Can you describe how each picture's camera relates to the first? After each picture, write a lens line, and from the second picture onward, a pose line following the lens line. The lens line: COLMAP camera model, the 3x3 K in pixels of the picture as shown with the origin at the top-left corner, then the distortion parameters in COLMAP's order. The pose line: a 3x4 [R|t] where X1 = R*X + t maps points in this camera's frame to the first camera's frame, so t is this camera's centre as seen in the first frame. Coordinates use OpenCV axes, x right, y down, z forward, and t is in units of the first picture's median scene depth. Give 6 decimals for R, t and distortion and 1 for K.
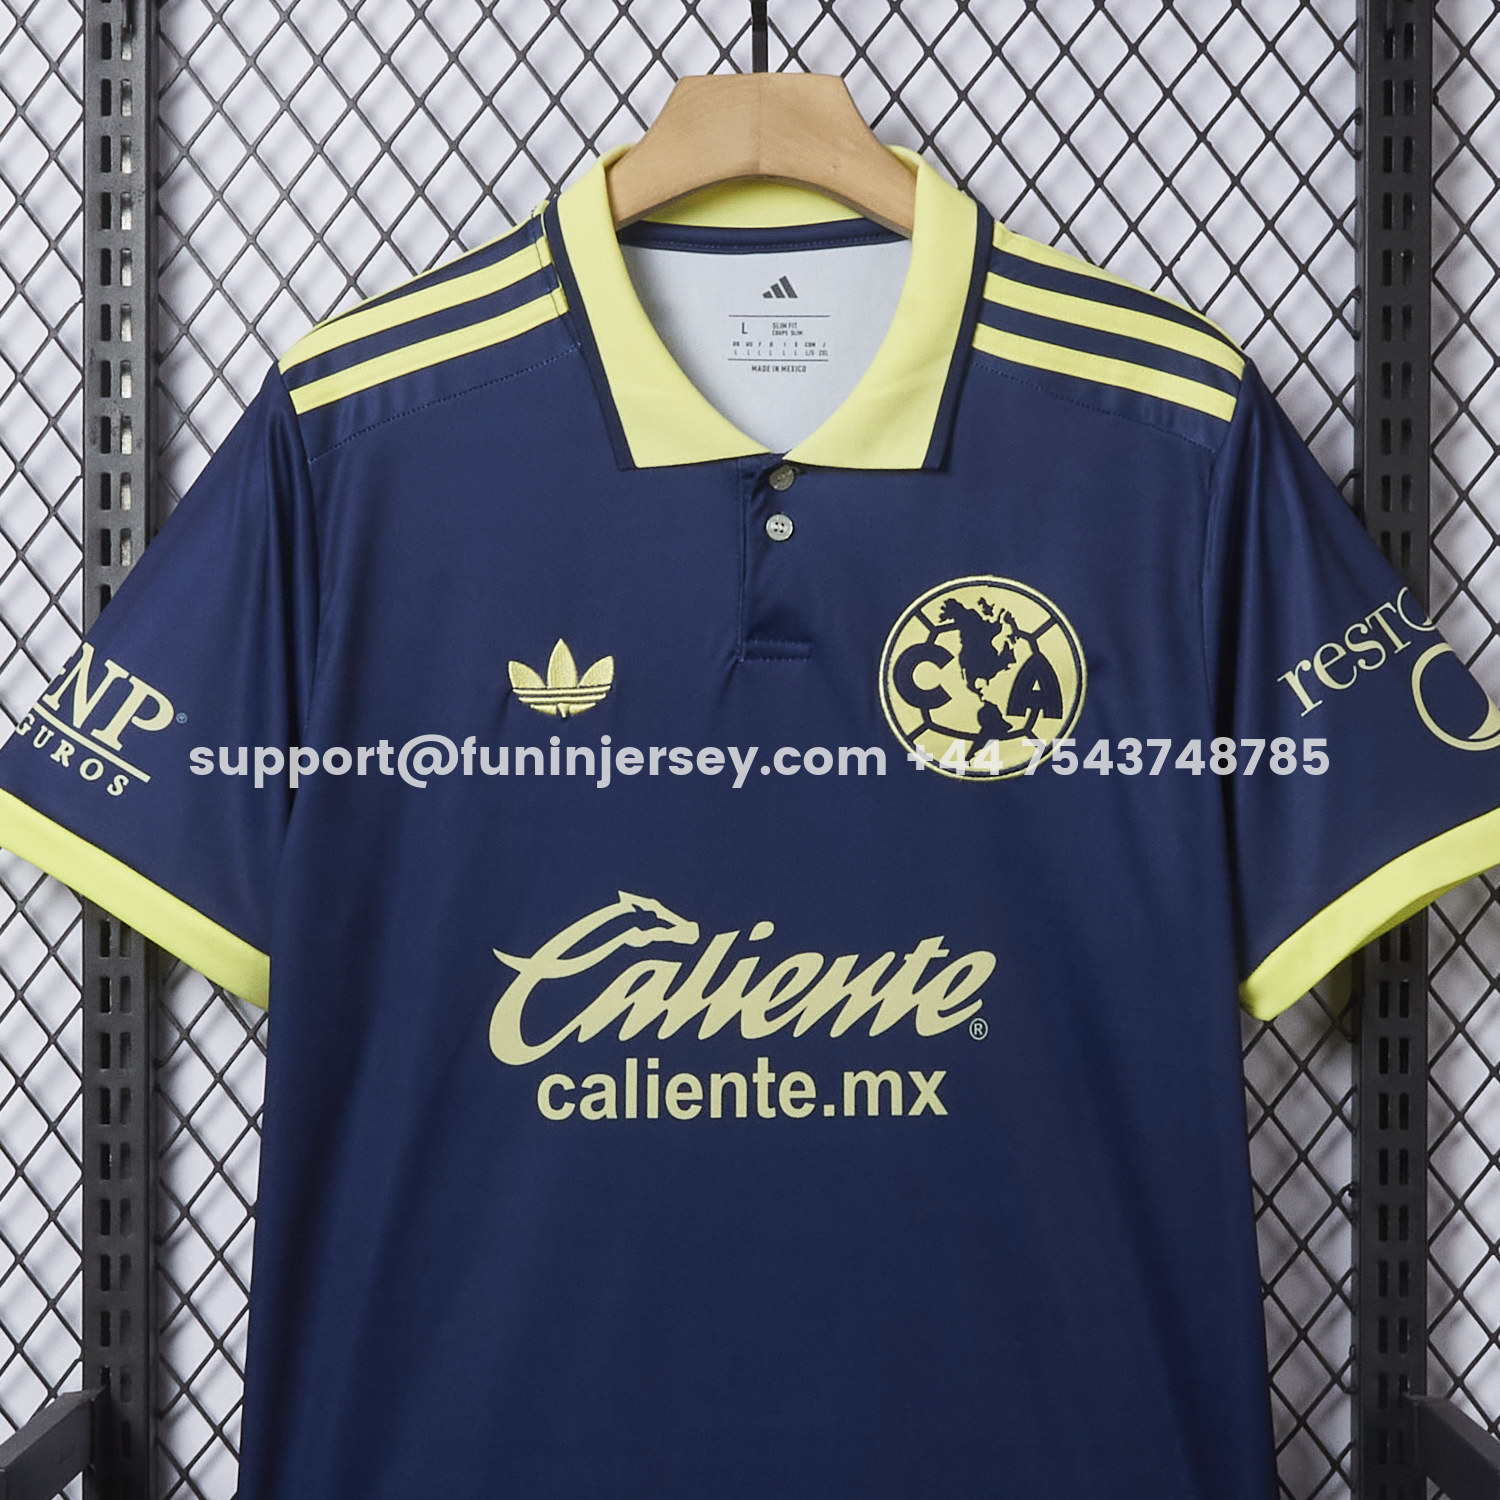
lens RADIAL K [[3309.2, 0, 750.0], [0, 3309.2, 750.0], [0, 0, 1]] dist [0.016644, 0.074986]
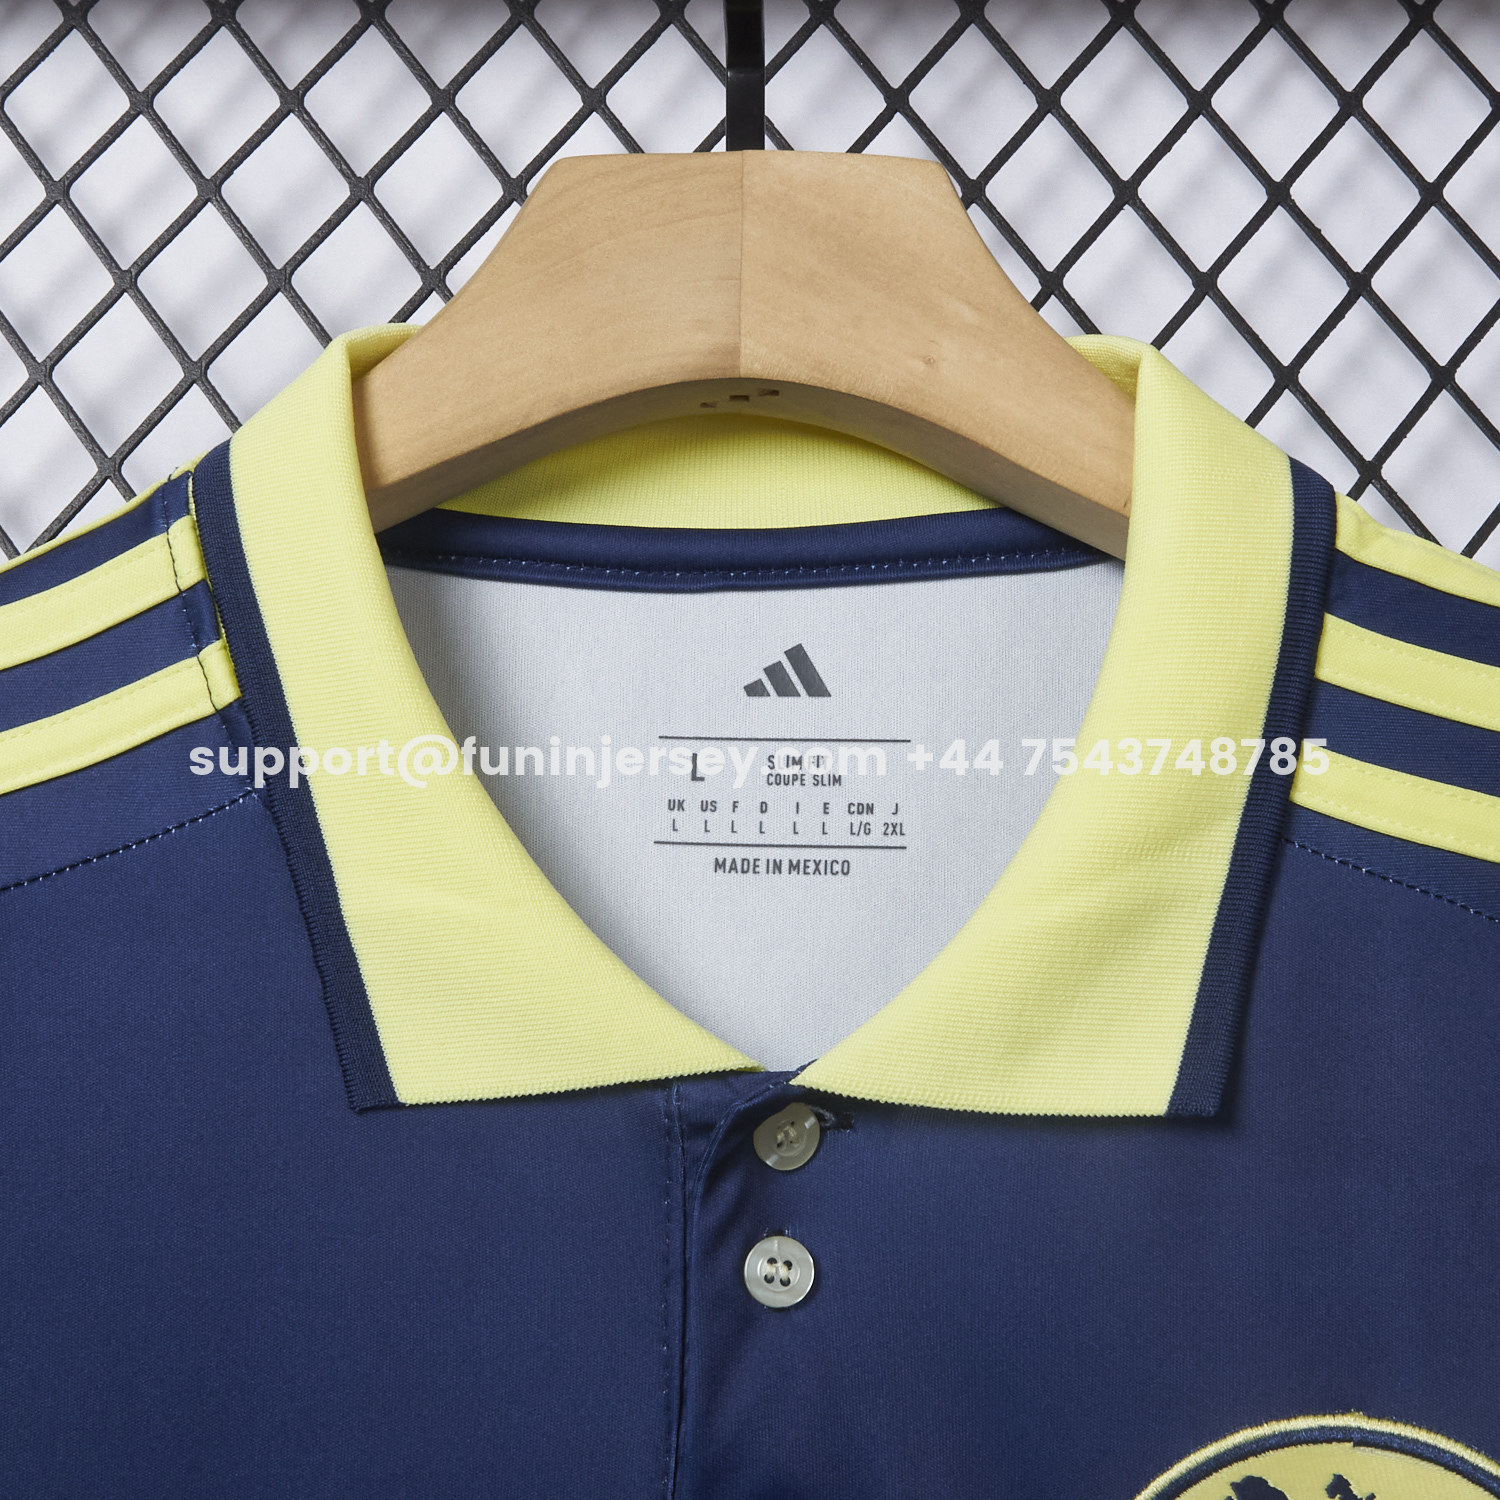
lens RADIAL K [[3309.2, 0, 750.0], [0, 3309.2, 750.0], [0, 0, 1]] dist [0.016644, 0.074986]
pose [[0.999894, 0.014527, 0.001215, 0.004381], [-0.013869, 0.973607, -0.227809, -0.039887], [-0.004492, 0.227768, 0.973705, 0.630032]]
